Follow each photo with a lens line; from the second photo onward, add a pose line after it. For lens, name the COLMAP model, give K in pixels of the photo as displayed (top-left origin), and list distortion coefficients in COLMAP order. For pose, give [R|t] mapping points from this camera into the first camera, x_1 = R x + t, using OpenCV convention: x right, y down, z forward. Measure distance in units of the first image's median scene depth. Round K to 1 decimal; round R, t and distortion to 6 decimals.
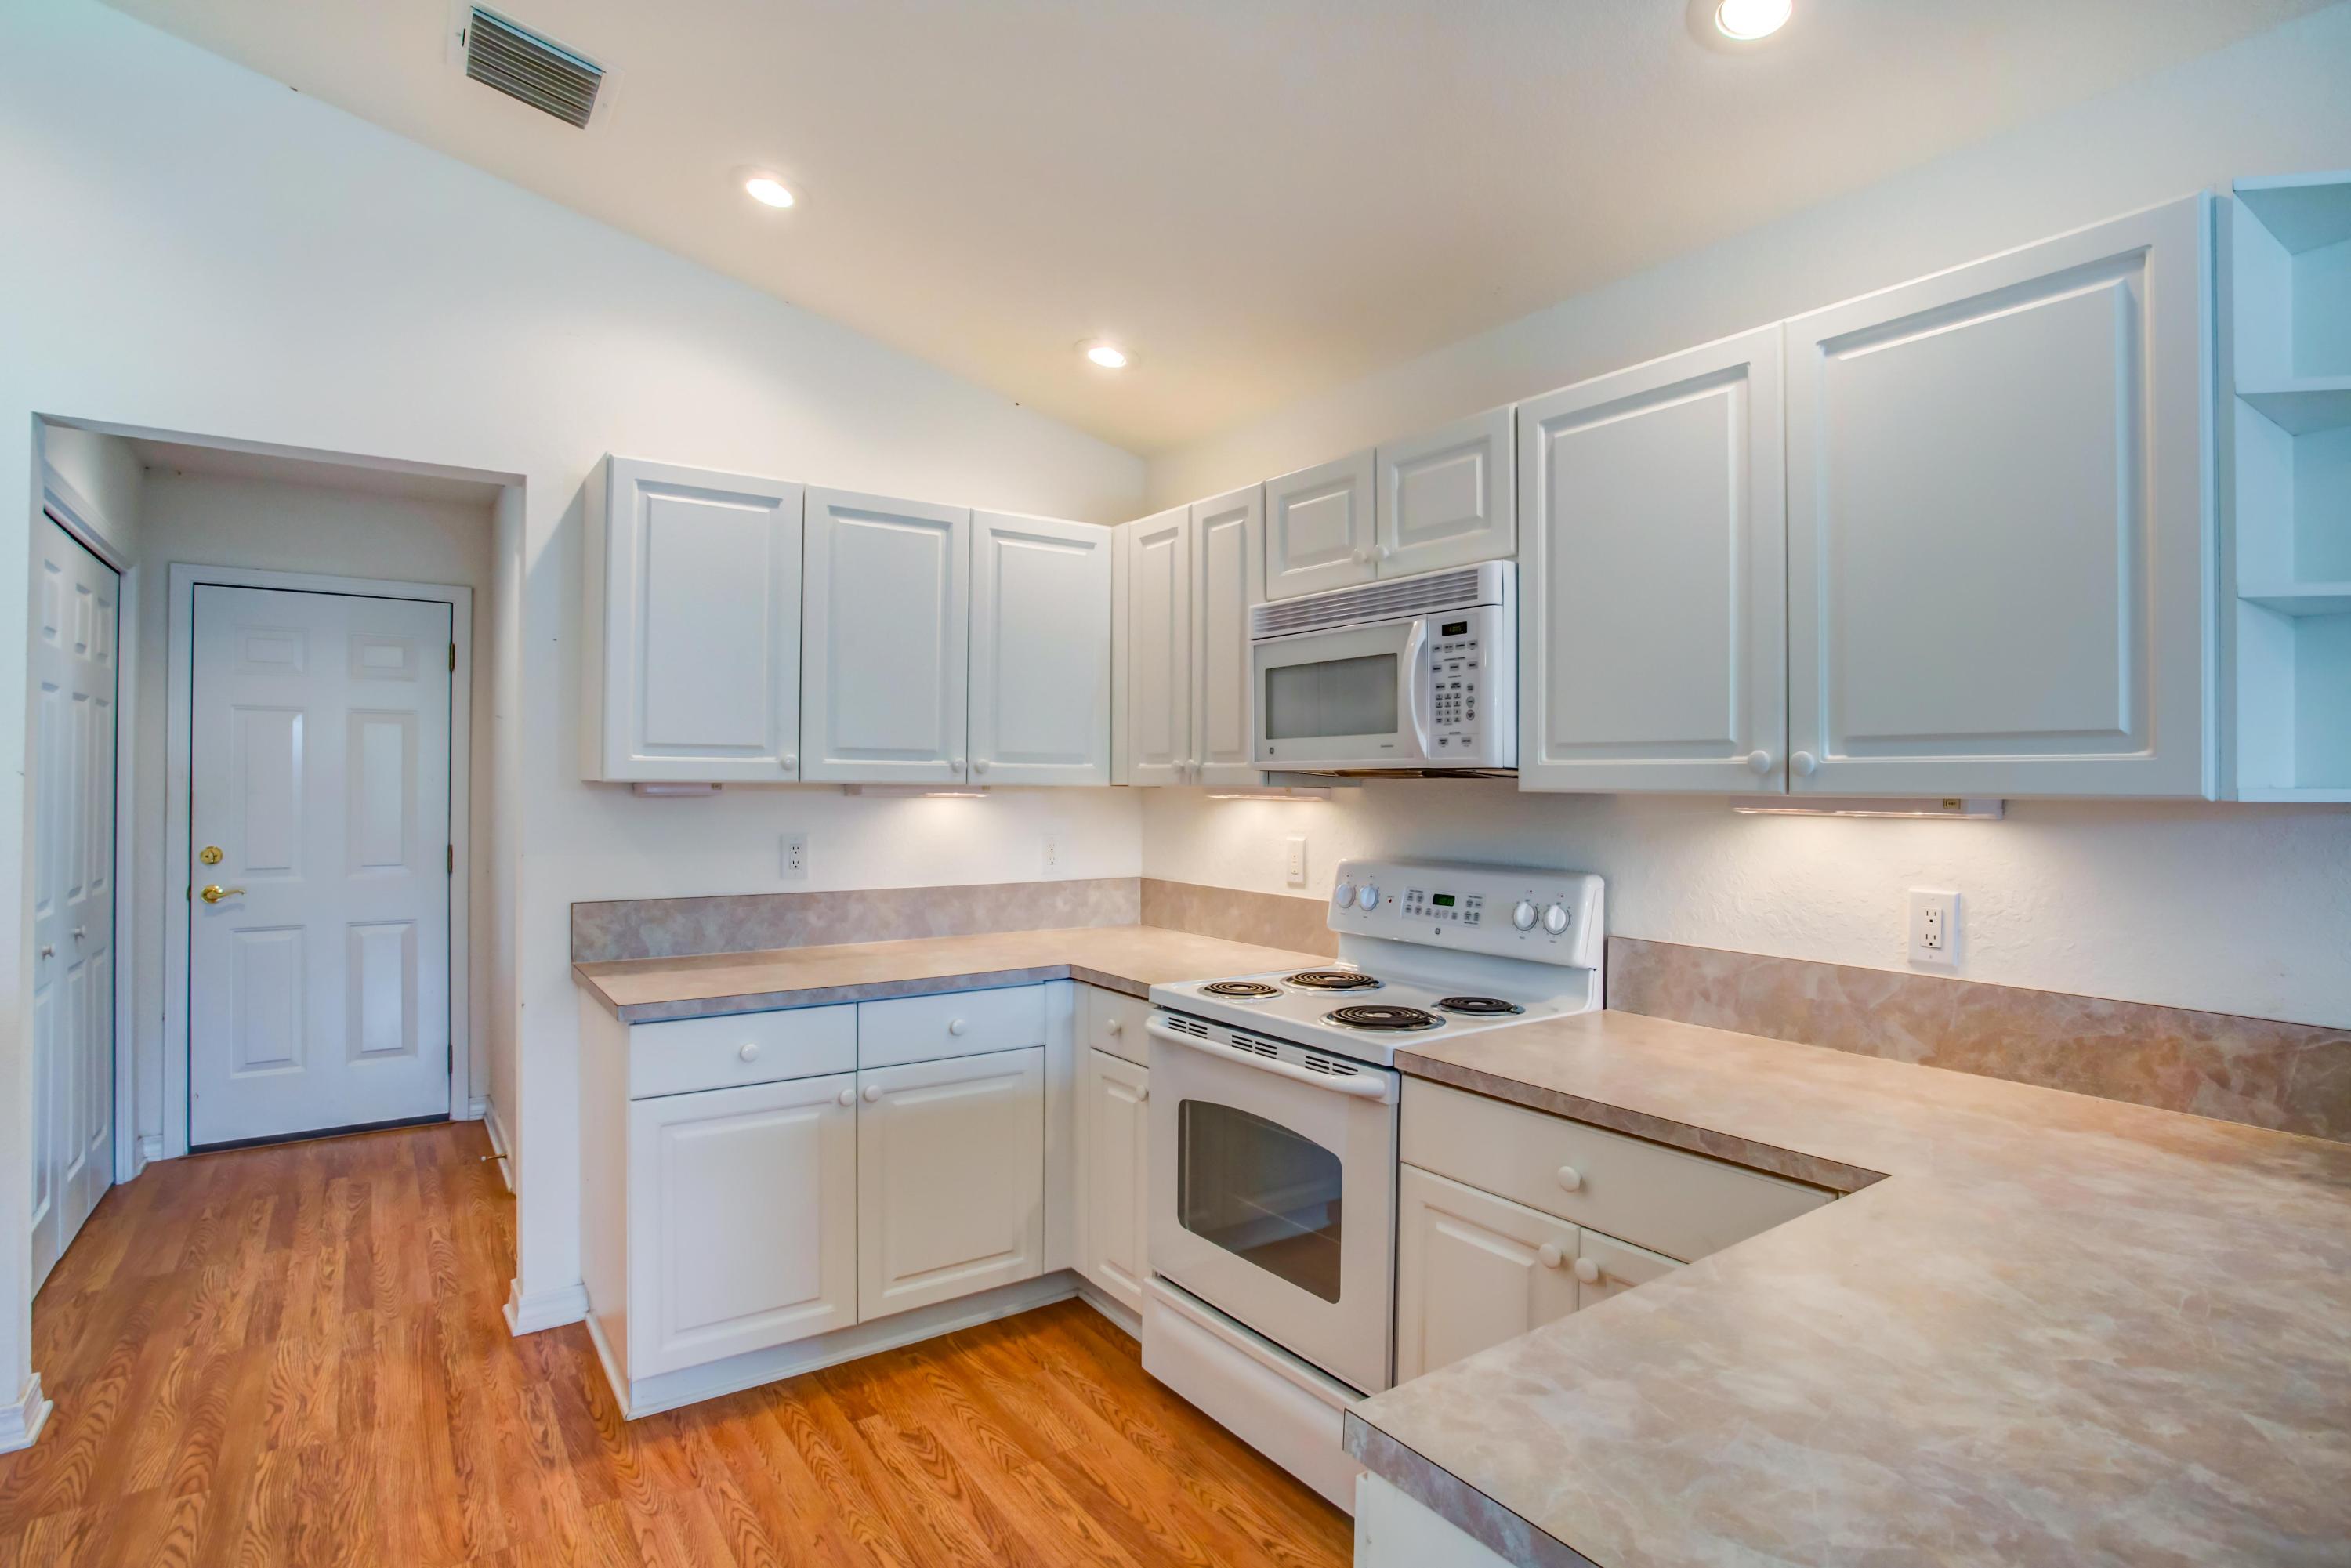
lens RADIAL K [[1183.5, 0, 1175.5], [0, 1183.5, 784.0], [0, 0, 1]] dist [-0.064679, 0.033488]
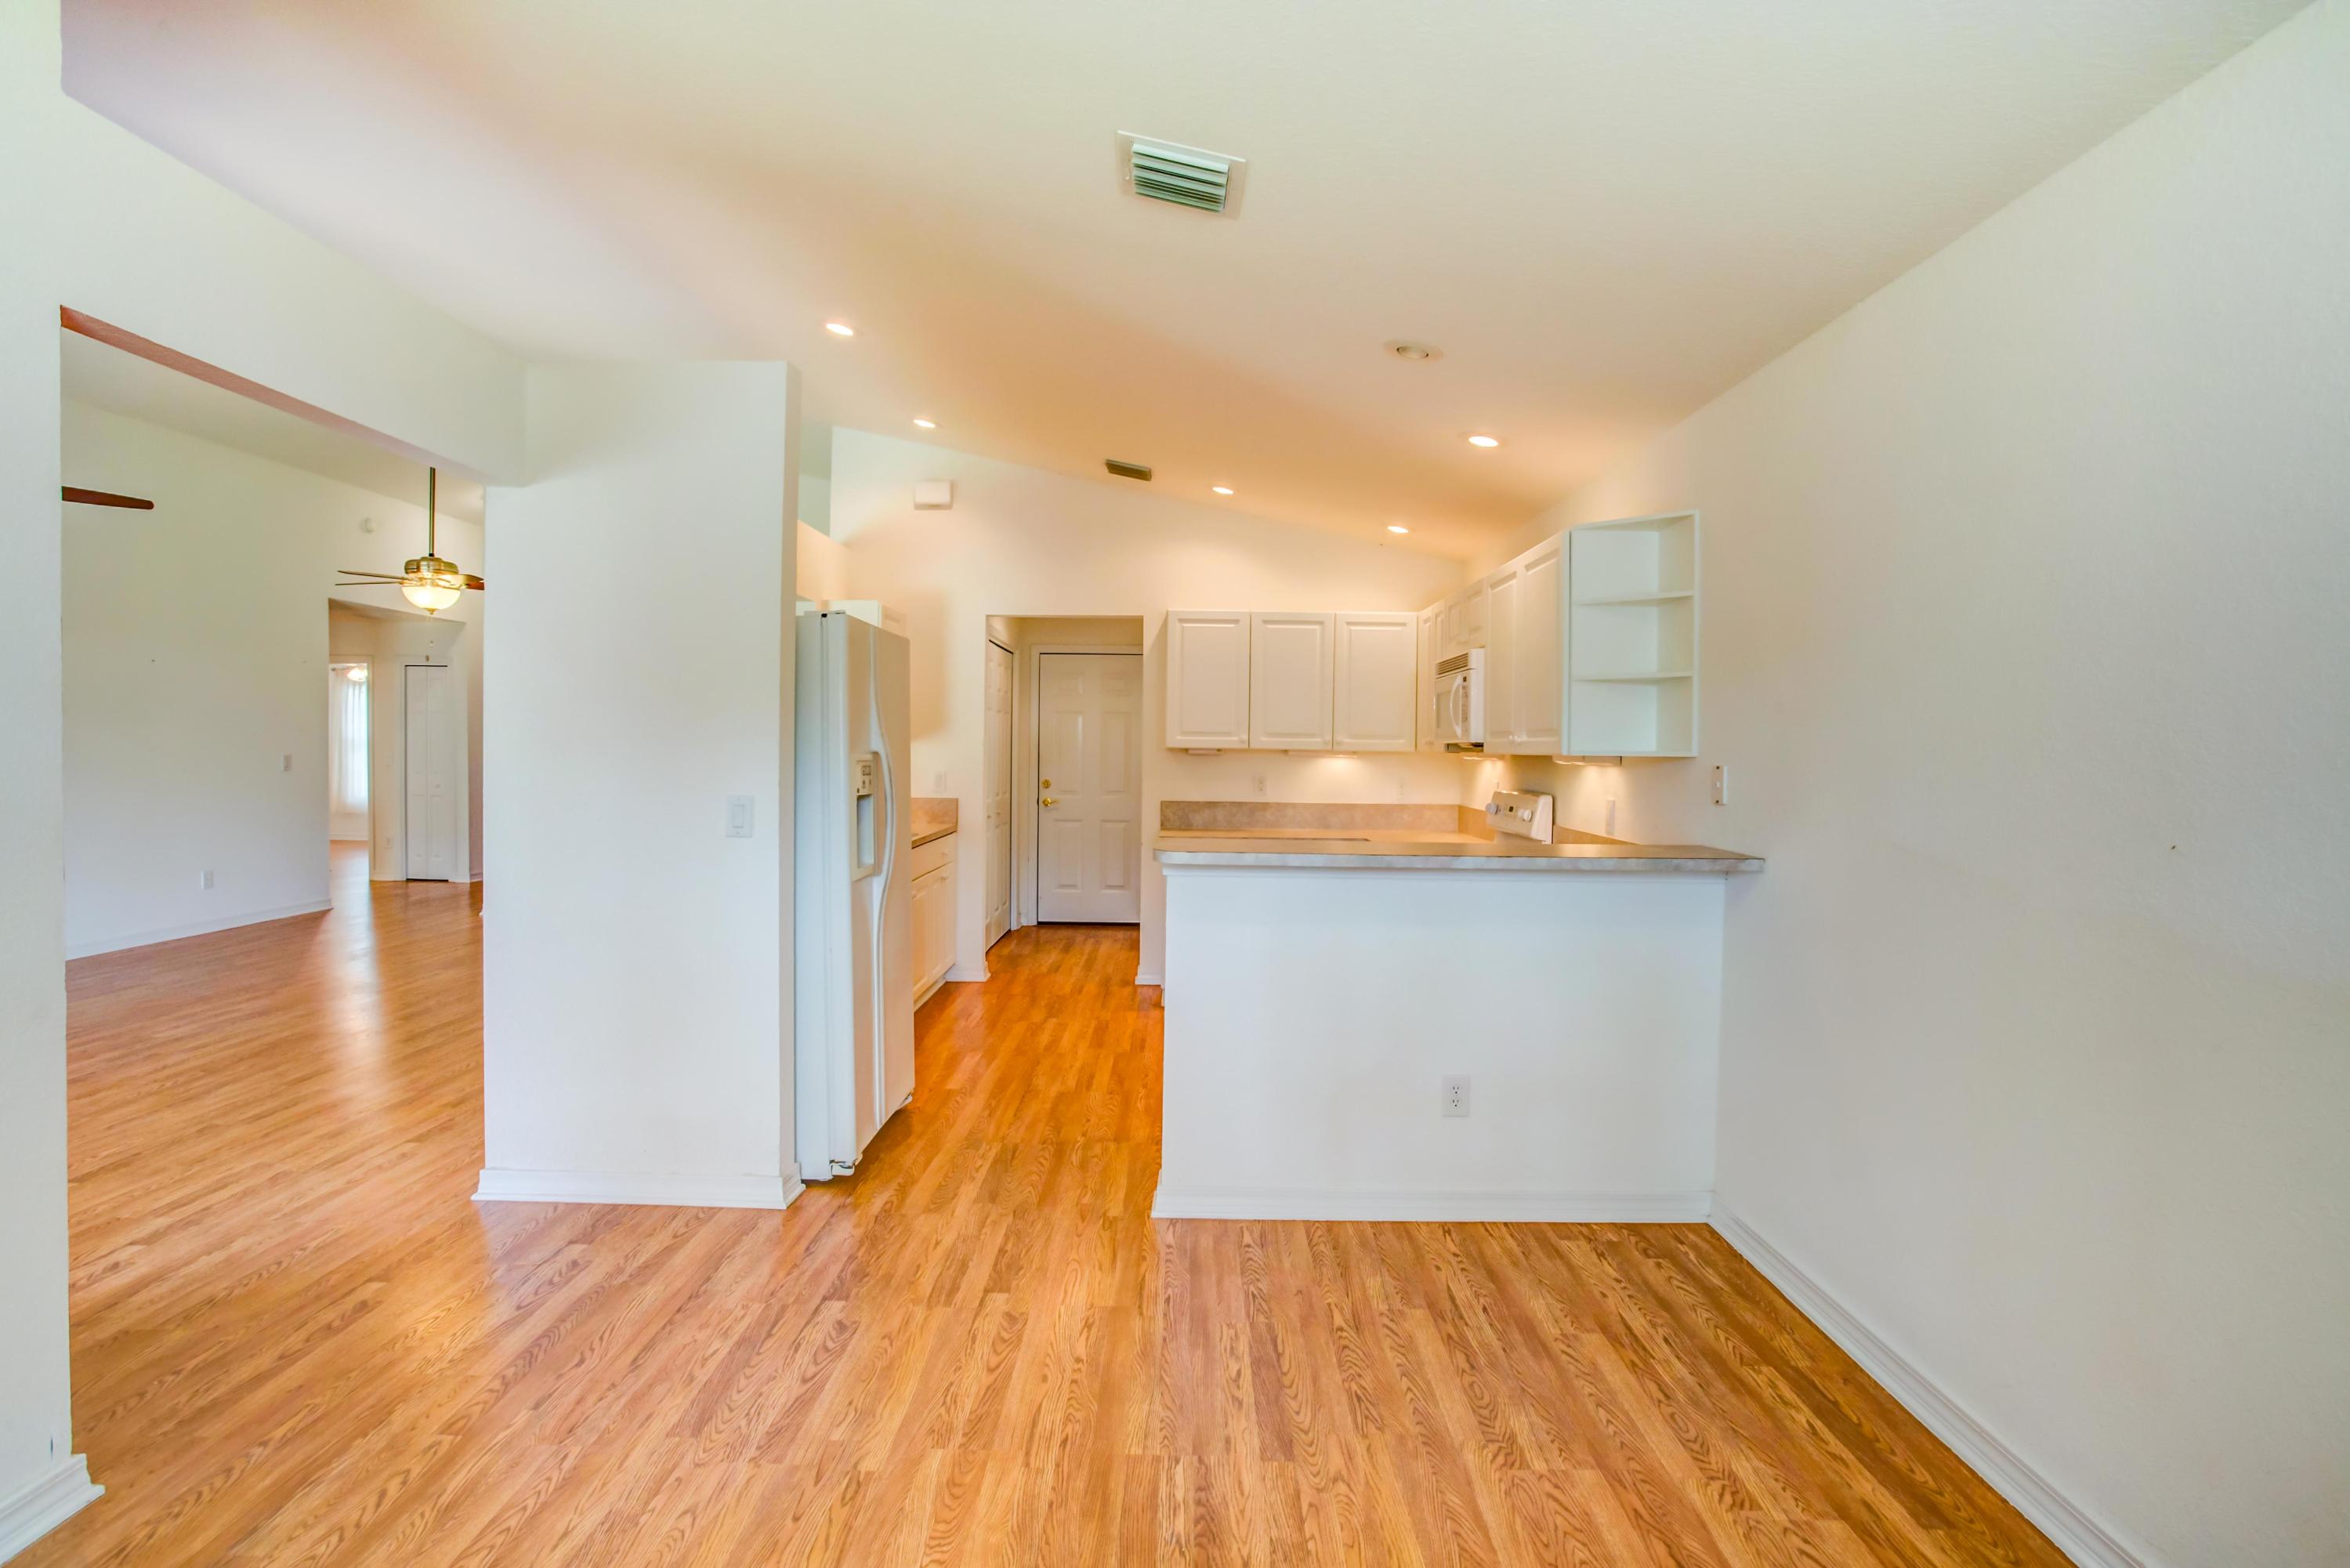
lens RADIAL K [[1183.1, 0, 1175.0], [0, 1183.1, 784.0], [0, 0, 1]] dist [-0.064679, 0.033488]
pose [[0.815691, 0.020825, -0.578113, 0.784198], [-0.007064, 0.999636, 0.026042, 0.007268], [0.578445, -0.017158, 0.815541, -0.813810]]
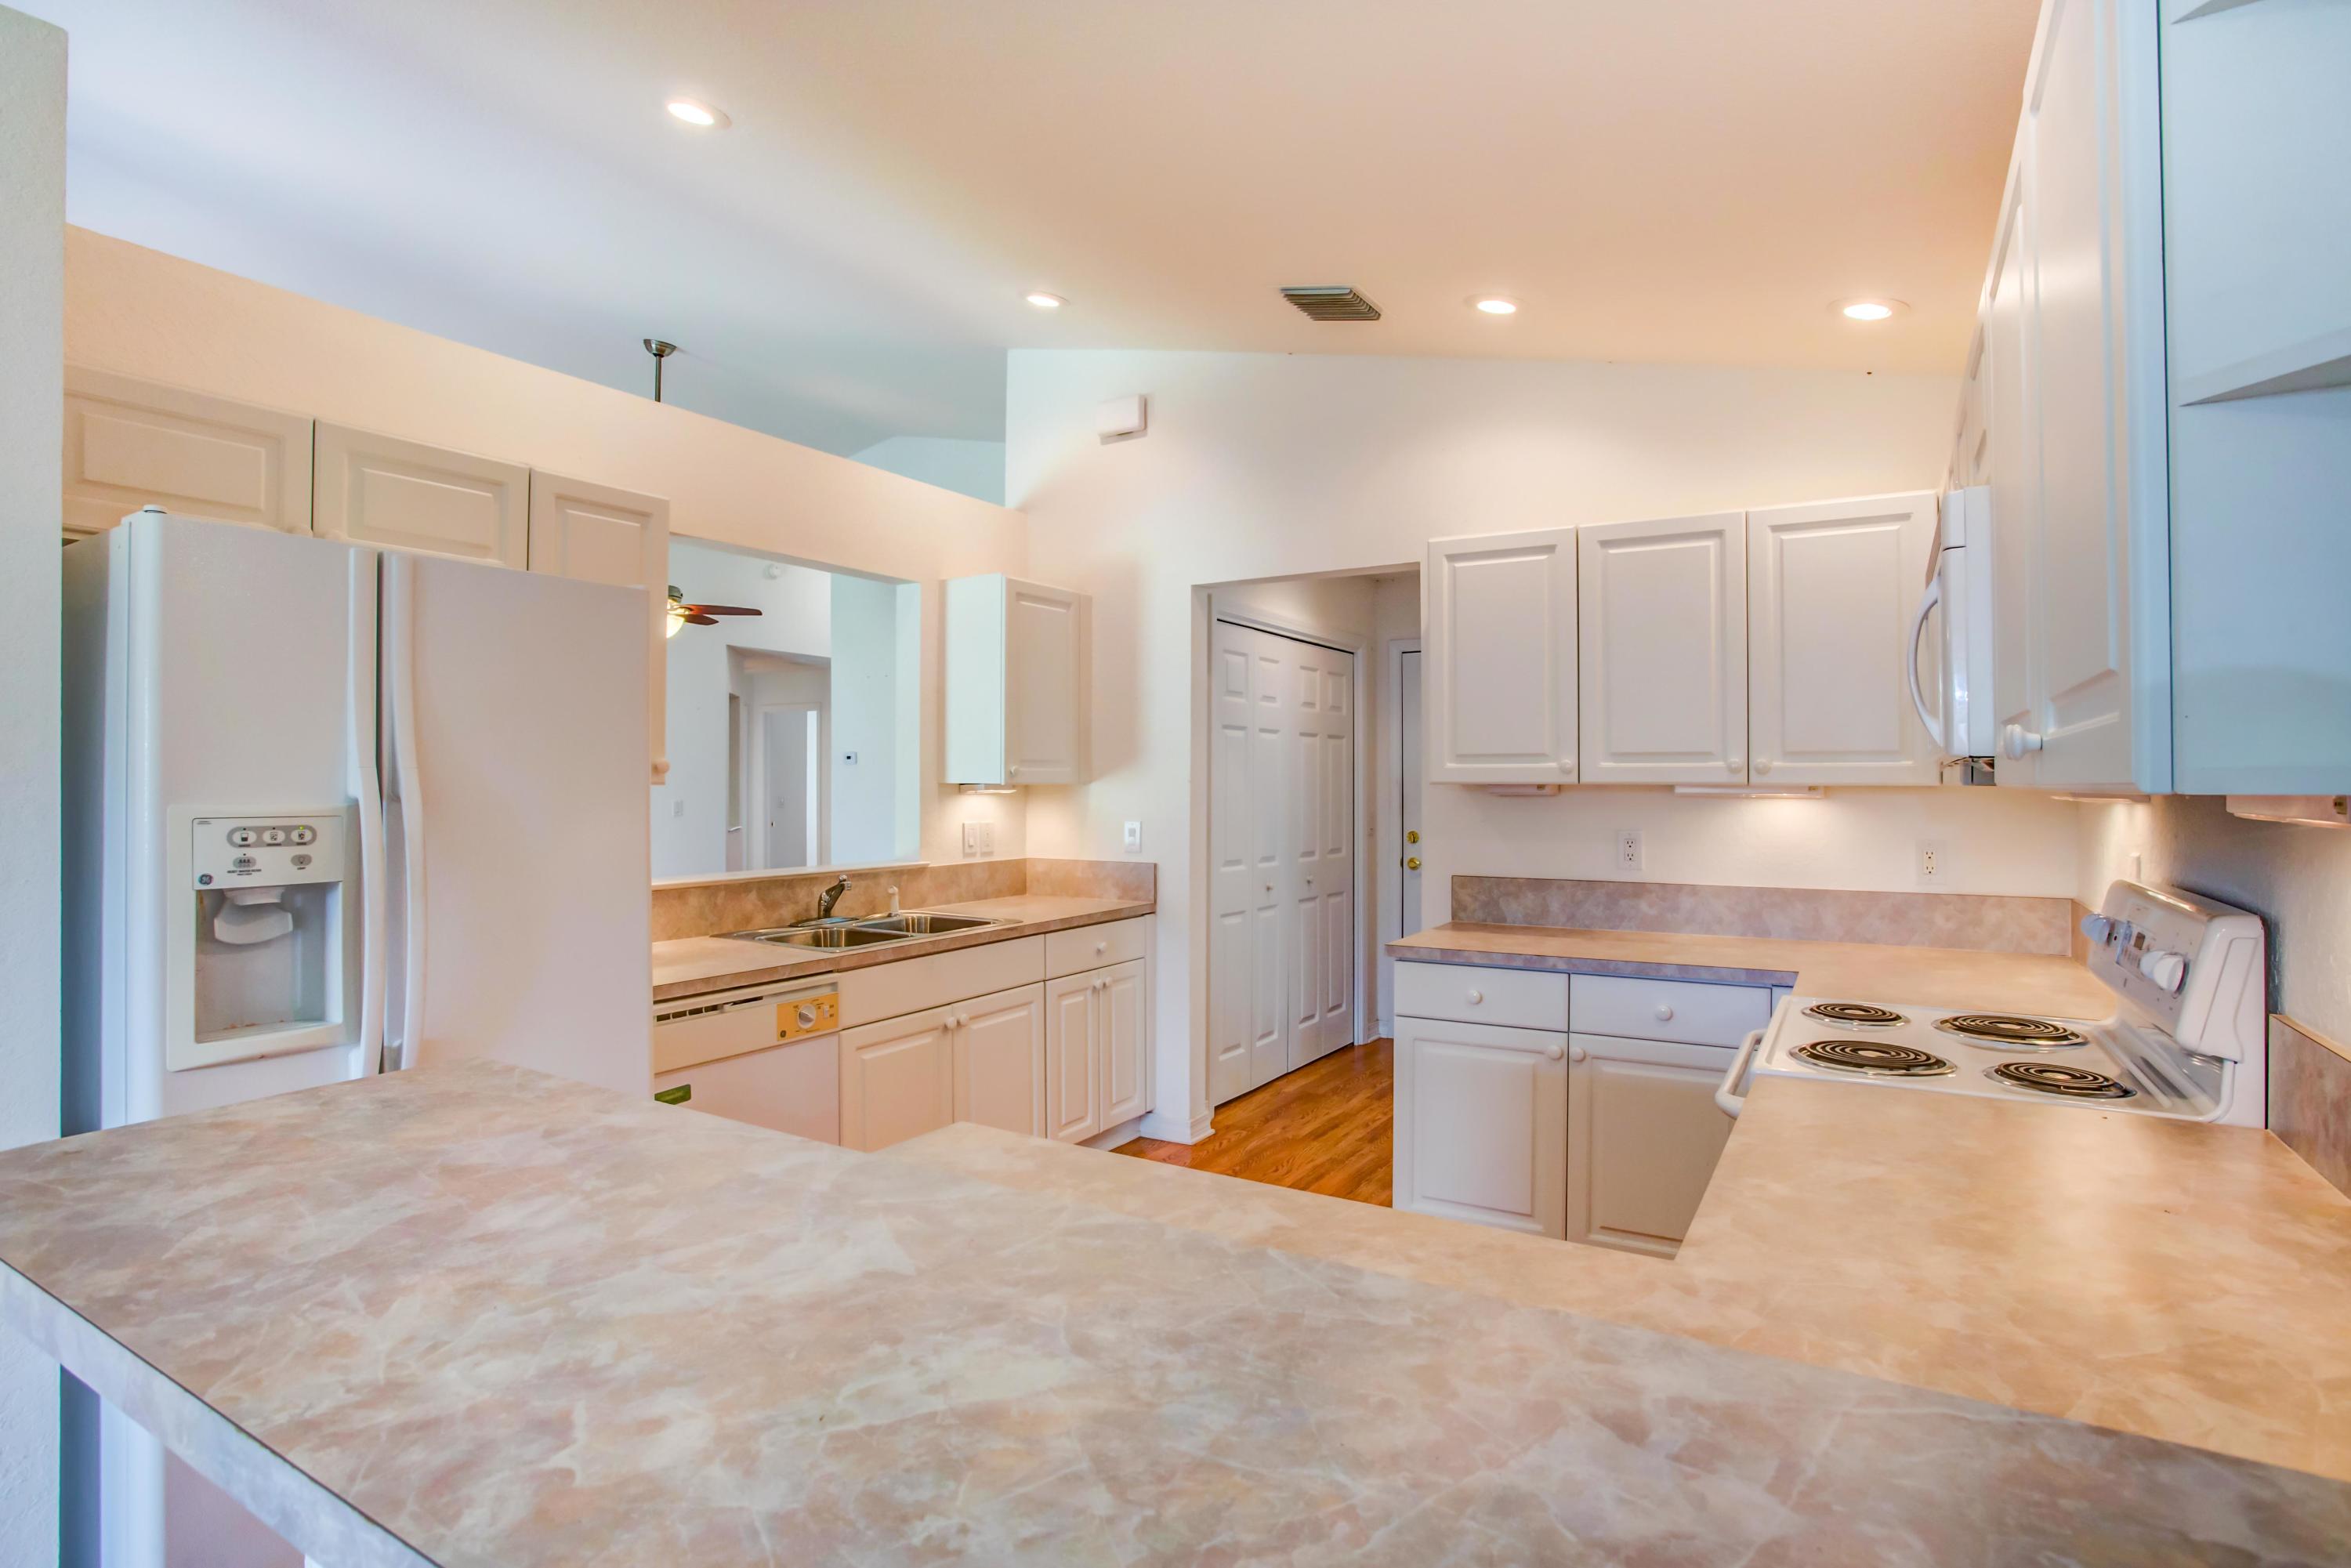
lens RADIAL K [[1183.5, 0, 1175.5], [0, 1183.5, 784.0], [0, 0, 1]] dist [-0.064679, 0.033488]
pose [[0.409025, -0.006422, -0.912500, 0.541004], [0.002249, 0.999979, -0.006030, 0.004745], [0.912520, 0.000414, 0.409031, 0.149692]]
